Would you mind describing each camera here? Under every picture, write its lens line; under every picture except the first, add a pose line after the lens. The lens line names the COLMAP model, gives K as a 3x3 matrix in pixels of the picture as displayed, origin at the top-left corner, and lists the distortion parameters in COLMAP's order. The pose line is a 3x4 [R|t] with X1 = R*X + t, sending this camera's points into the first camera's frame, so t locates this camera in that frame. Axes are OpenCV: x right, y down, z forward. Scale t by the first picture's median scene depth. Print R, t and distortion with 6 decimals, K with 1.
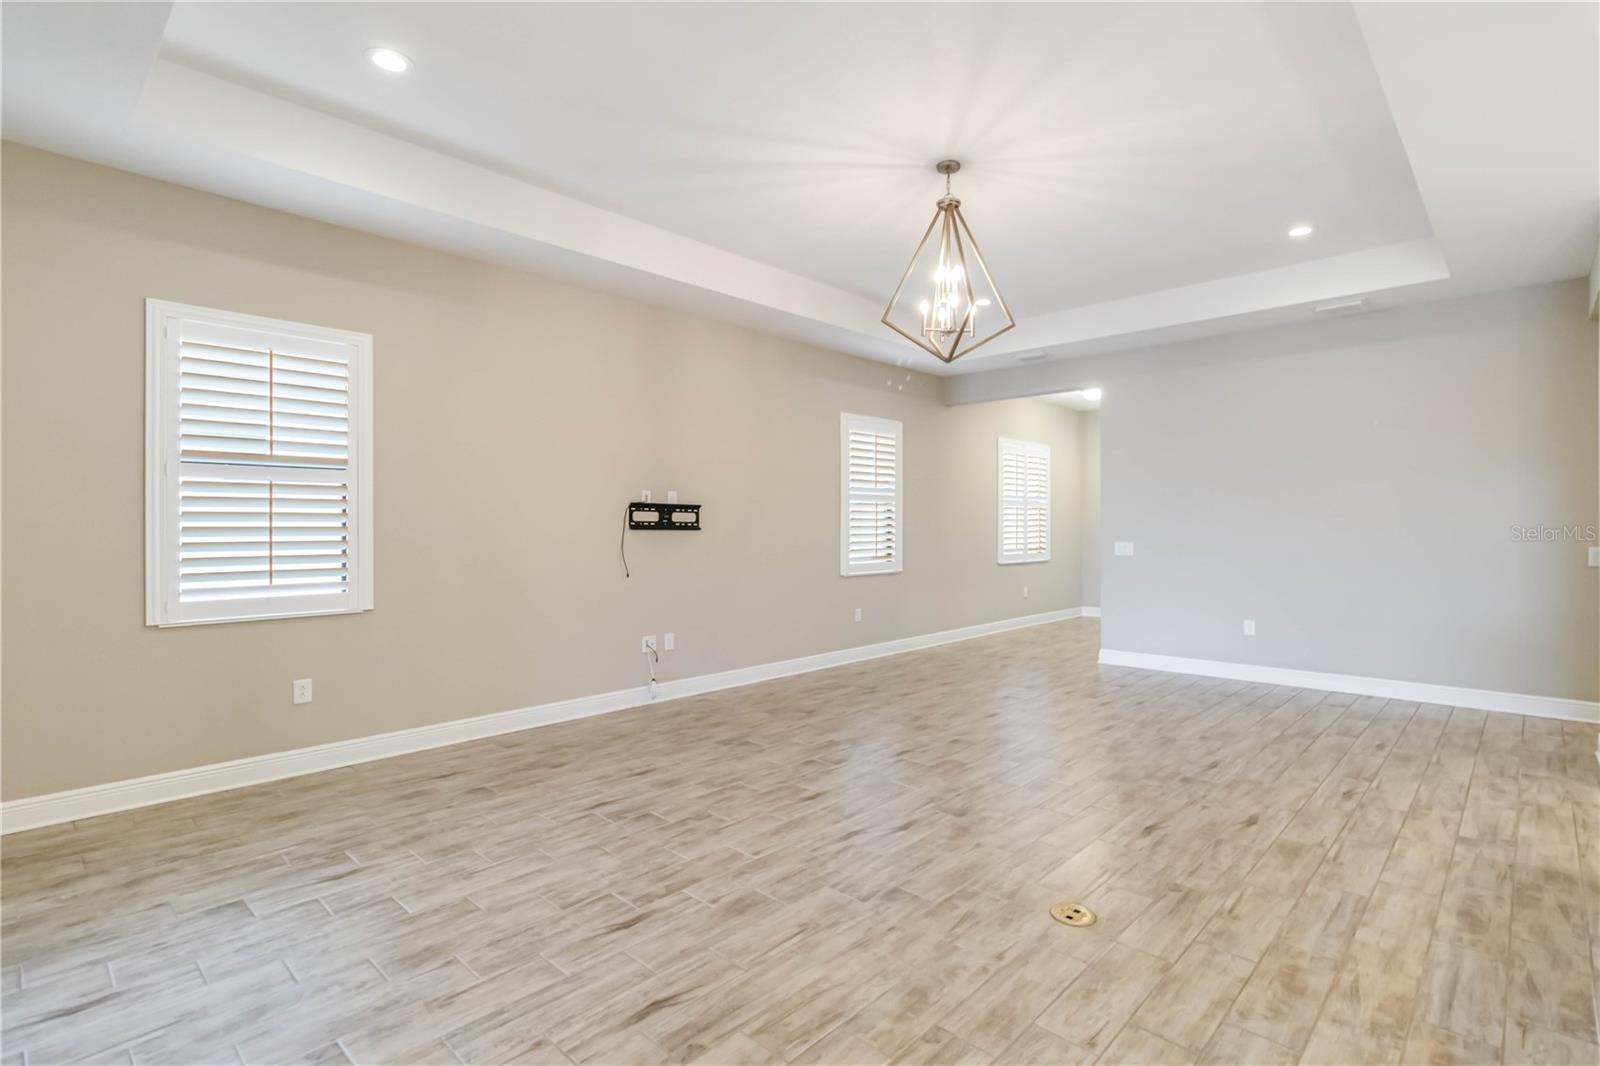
lens RADIAL K [[760.4, 0, 820.7], [0, 760.4, 518.6], [0, 0, 1]] dist [0.004257, 0.000162]
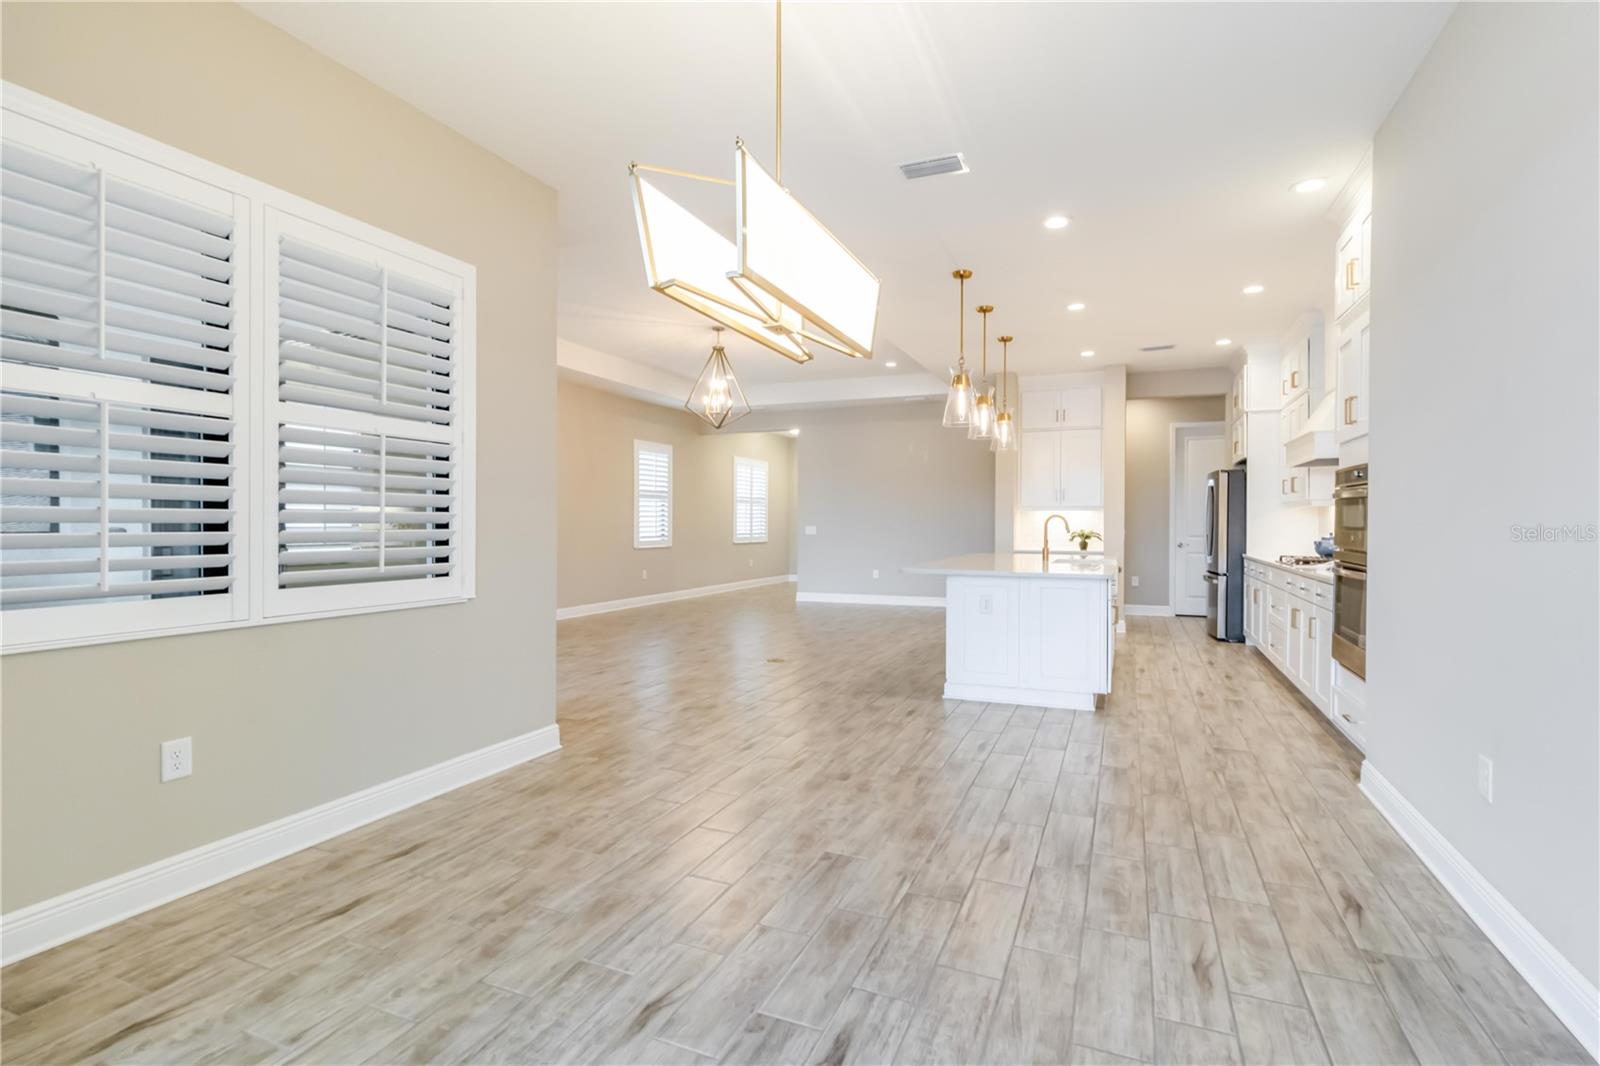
lens RADIAL K [[745.7, 0, 829.4], [0, 745.7, 531.0], [0, 0, 1]] dist [0.011202, -0.000204]
pose [[0.930450, -0.000084, 0.366419, -0.285319], [-0.007226, 0.999801, 0.018579, 0.020228], [-0.366347, -0.019934, 0.930265, -0.952376]]
